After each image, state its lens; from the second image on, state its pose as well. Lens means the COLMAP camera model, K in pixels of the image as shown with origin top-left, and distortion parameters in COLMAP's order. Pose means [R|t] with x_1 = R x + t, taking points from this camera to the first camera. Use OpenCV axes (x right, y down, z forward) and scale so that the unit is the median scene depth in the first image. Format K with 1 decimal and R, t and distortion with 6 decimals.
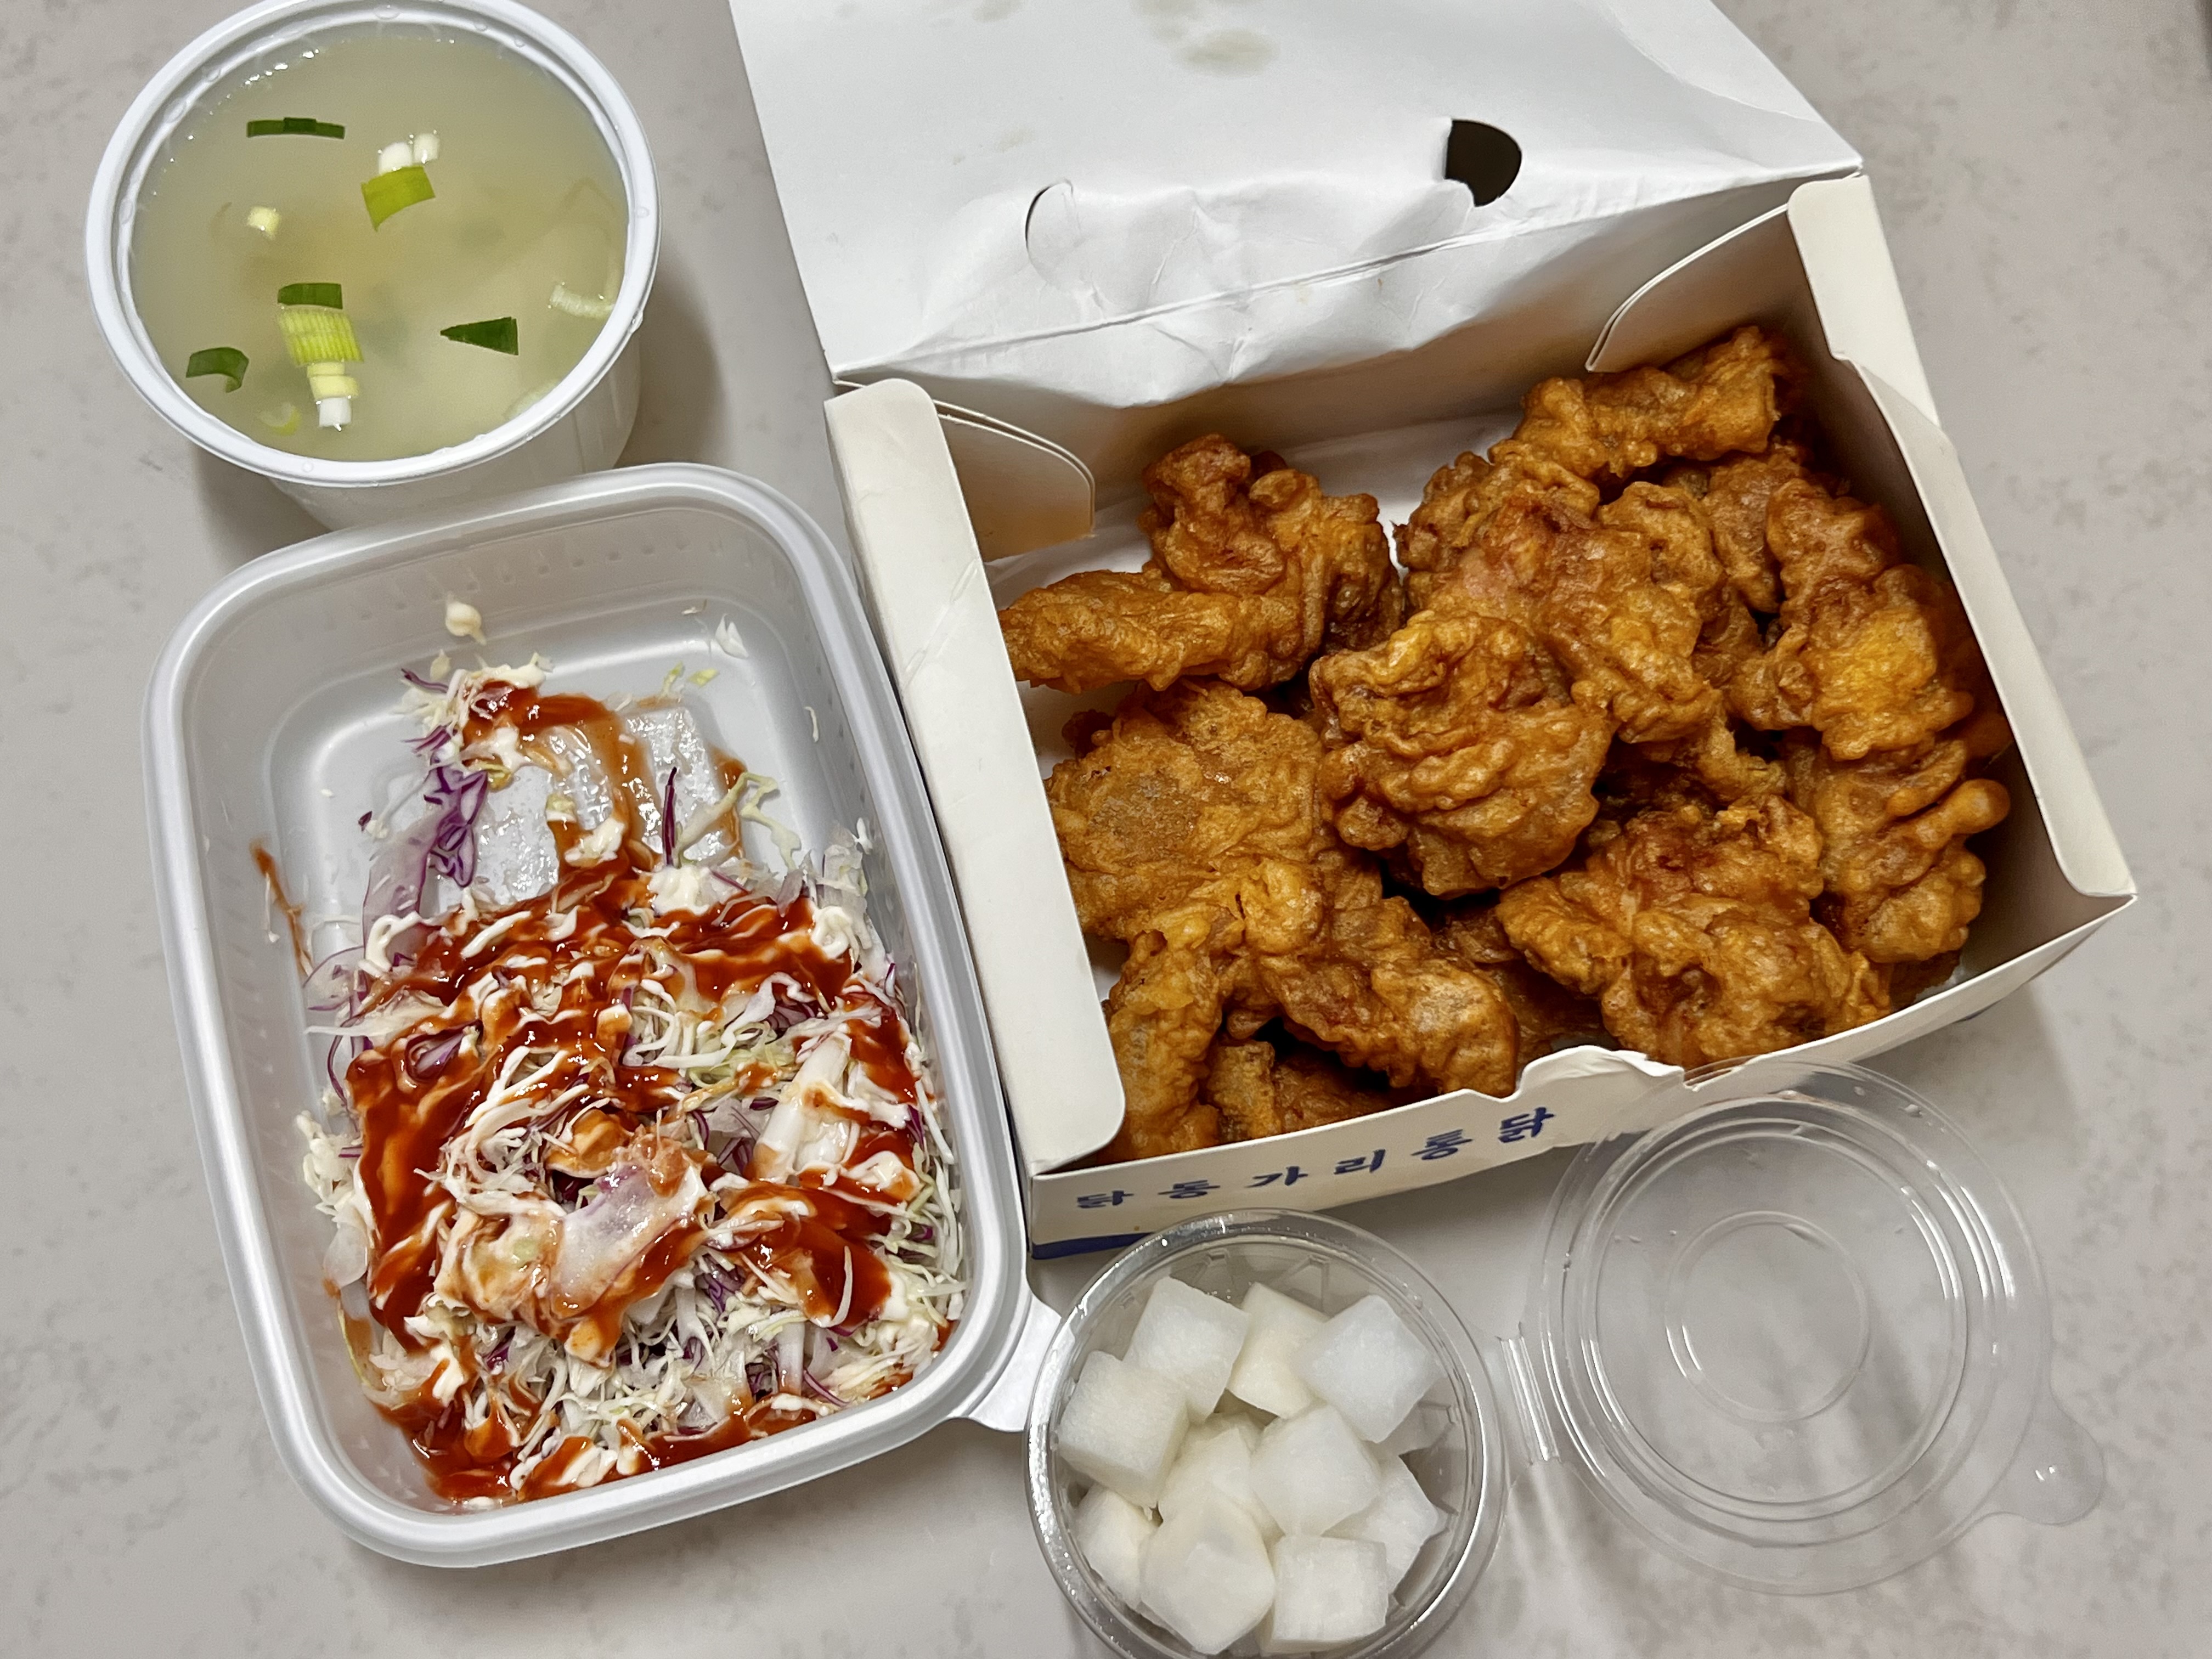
lens RADIAL K [[2563.9, 0, 1106.0], [0, 2563.9, 829.5], [0, 0, 1]] dist [0.122763, -0.826915]
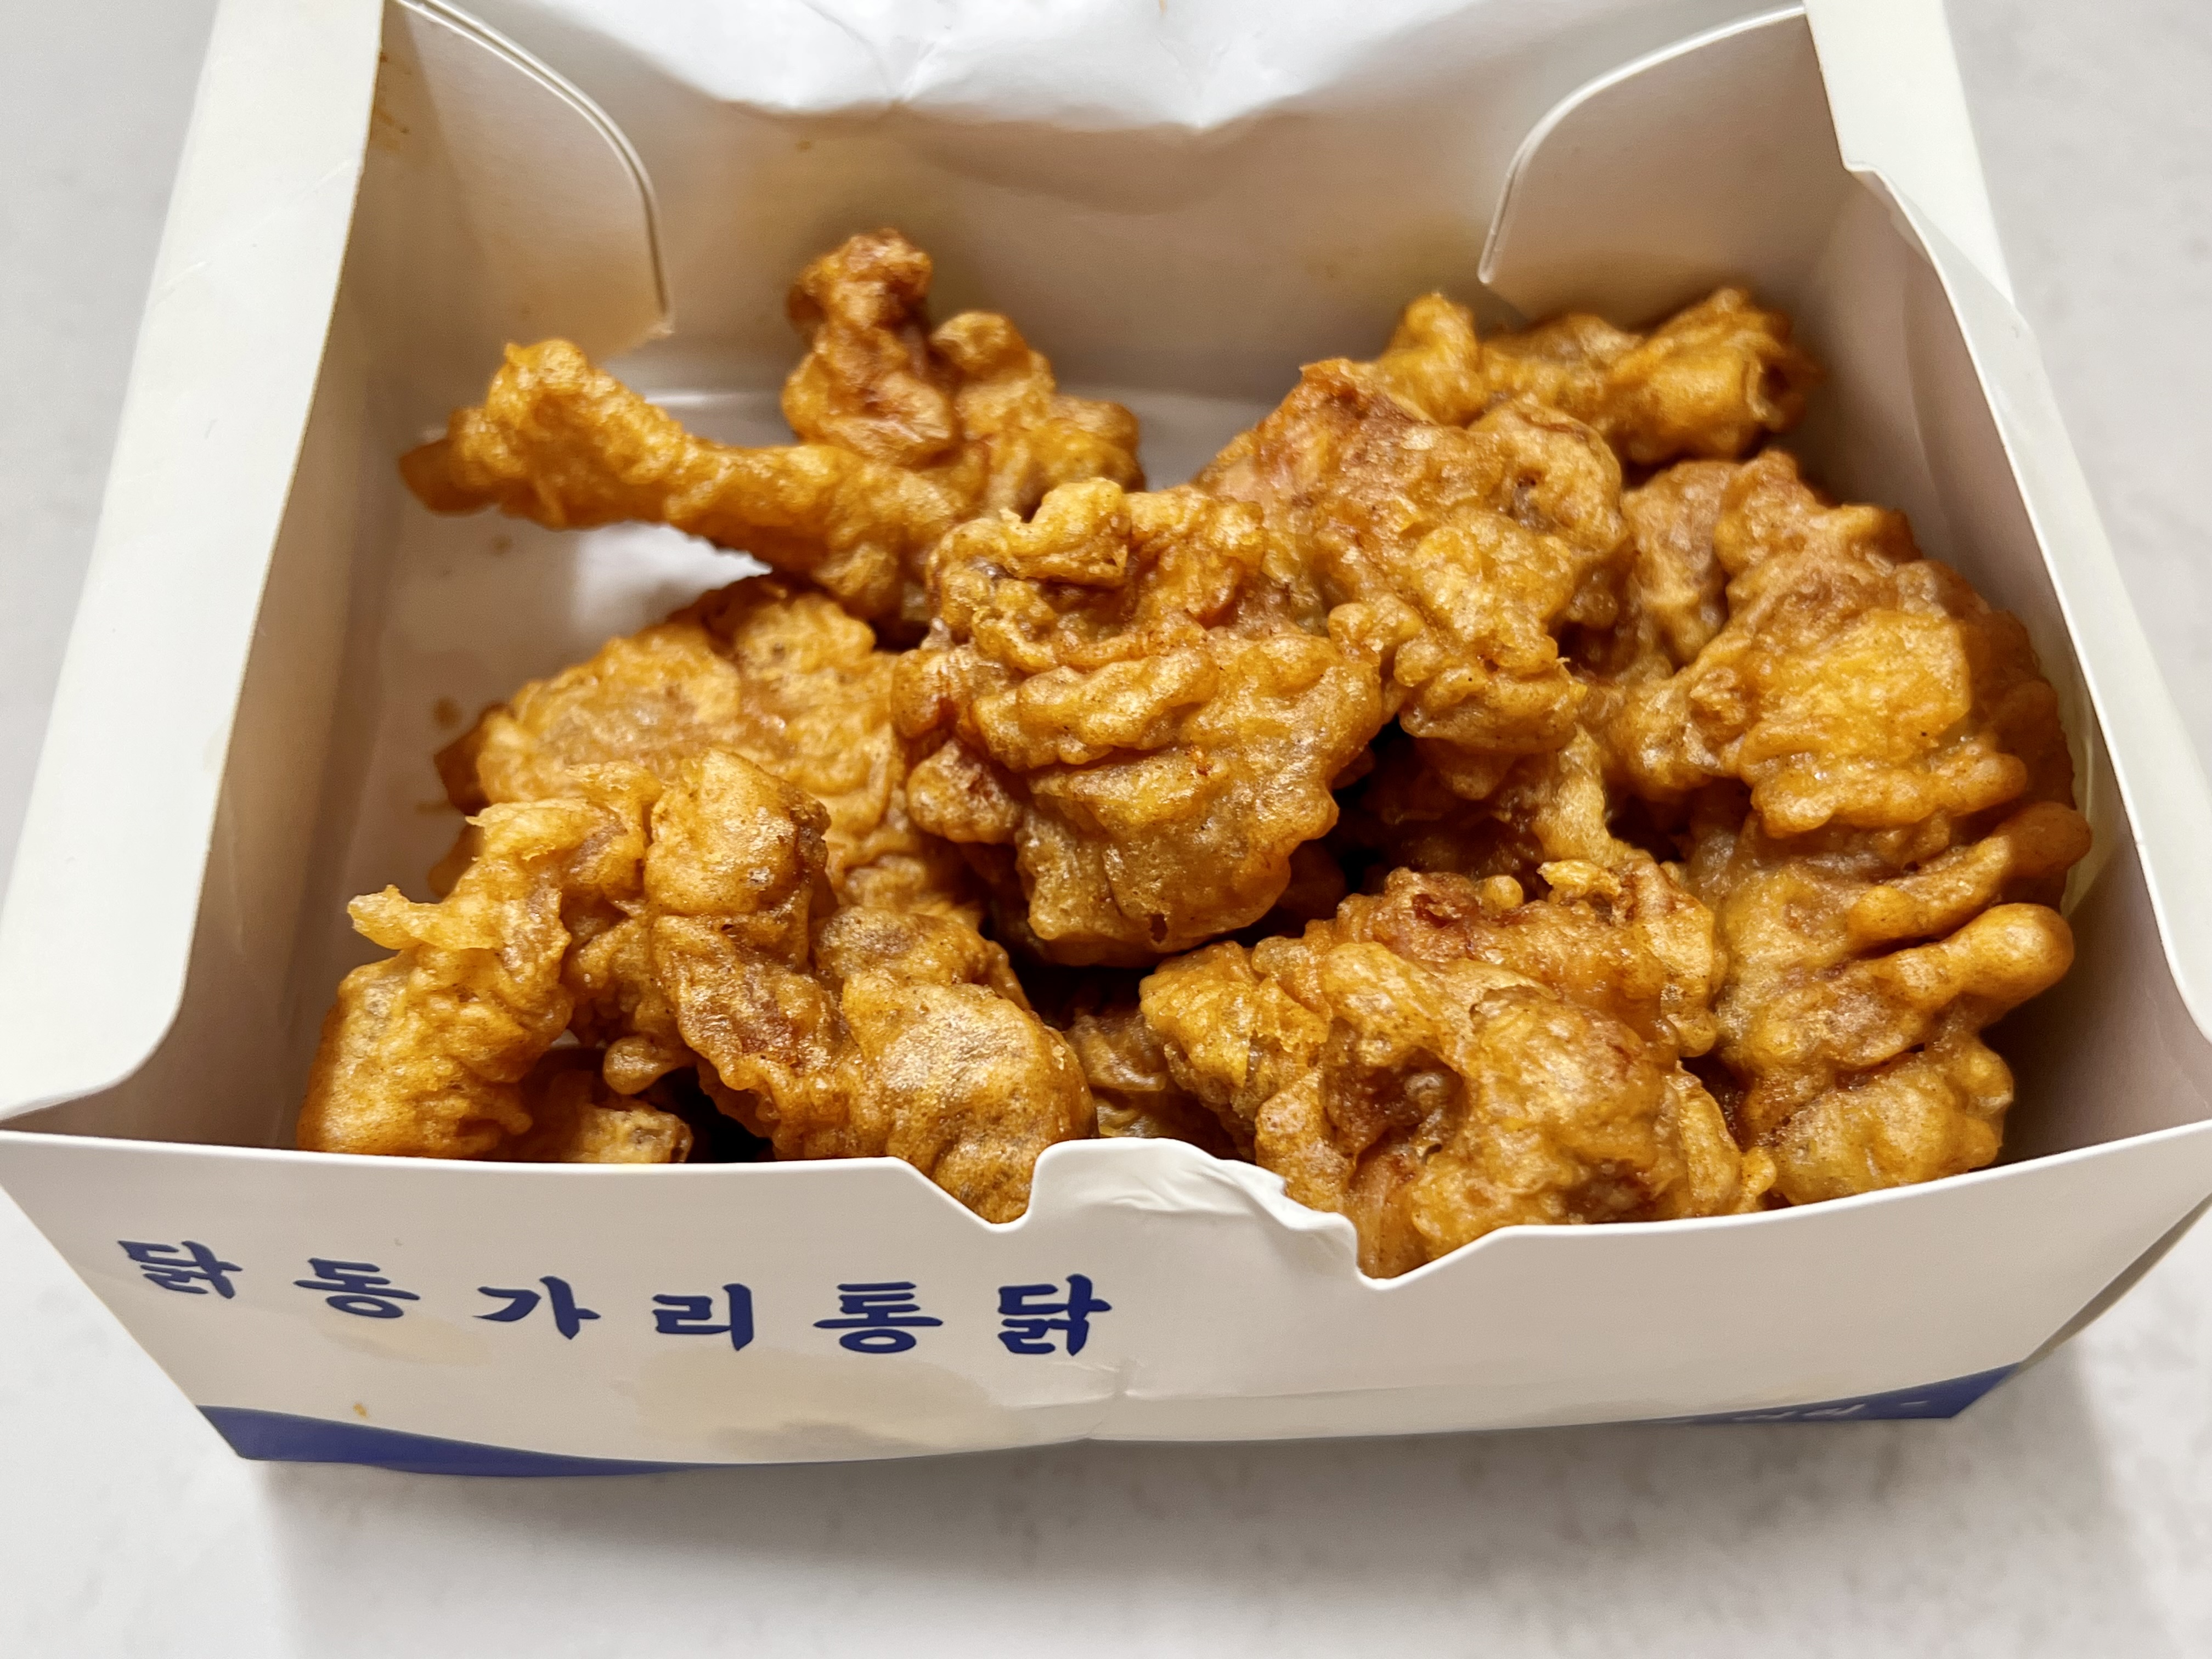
lens RADIAL K [[2291.9, 0, 1111.5], [0, 2291.9, 747.5], [0, 0, 1]] dist [0.197115, -0.971450]
pose [[0.978121, 0.195172, -0.072024, 0.175453], [-0.207392, 0.942034, -0.263745, 0.120342], [0.016373, 0.272912, 0.961900, 0.505302]]
